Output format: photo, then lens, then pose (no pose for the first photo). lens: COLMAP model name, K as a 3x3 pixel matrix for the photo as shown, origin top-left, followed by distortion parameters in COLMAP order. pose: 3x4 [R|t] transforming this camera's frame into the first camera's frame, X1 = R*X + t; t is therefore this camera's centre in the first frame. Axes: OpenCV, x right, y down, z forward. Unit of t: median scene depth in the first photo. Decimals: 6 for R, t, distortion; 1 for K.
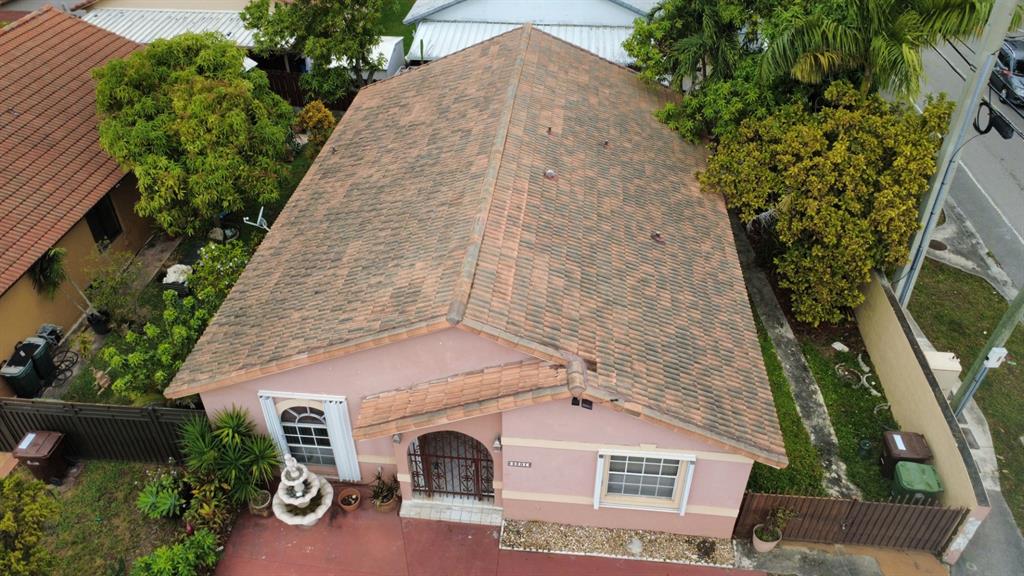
lens RADIAL K [[747.2, 0, 509.0], [0, 747.2, 288.2], [0, 0, 1]] dist [-0.008199, 0.003787]
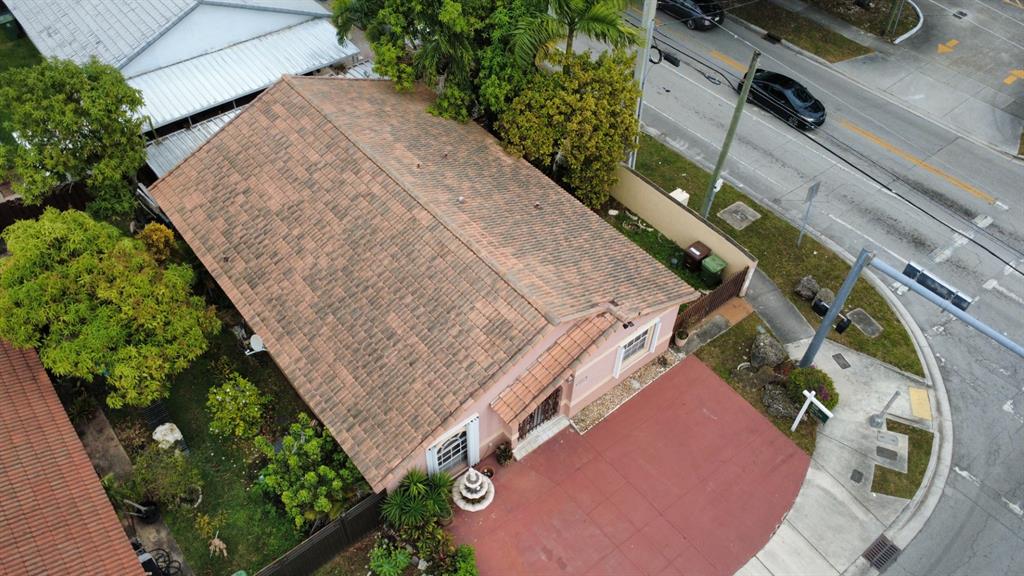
lens RADIAL K [[747.2, 0, 512.2], [0, 747.2, 288.6], [0, 0, 1]] dist [-0.008199, 0.003787]
pose [[0.703678, -0.504217, 0.500602, -0.712766], [0.407786, 0.863565, 0.296591, -0.420085], [-0.581849, -0.004566, 0.813284, -0.177035]]
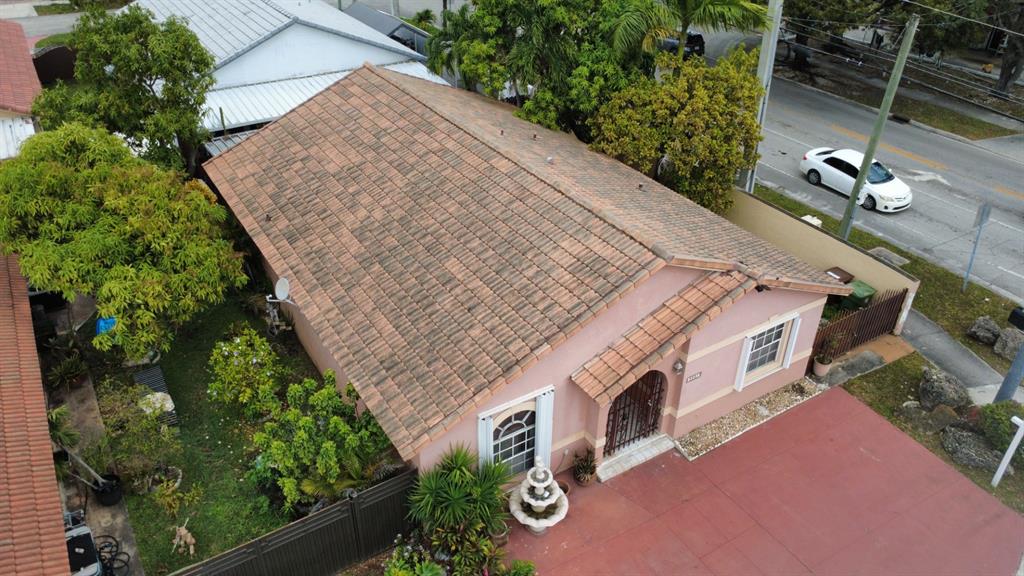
lens RADIAL K [[747.2, 0, 509.3], [0, 747.2, 287.9], [0, 0, 1]] dist [-0.008199, 0.003787]
pose [[0.790165, -0.319030, 0.523316, -0.716684], [0.360850, 0.932327, 0.023521, -0.024349], [-0.495405, 0.170252, 0.851814, 0.113119]]
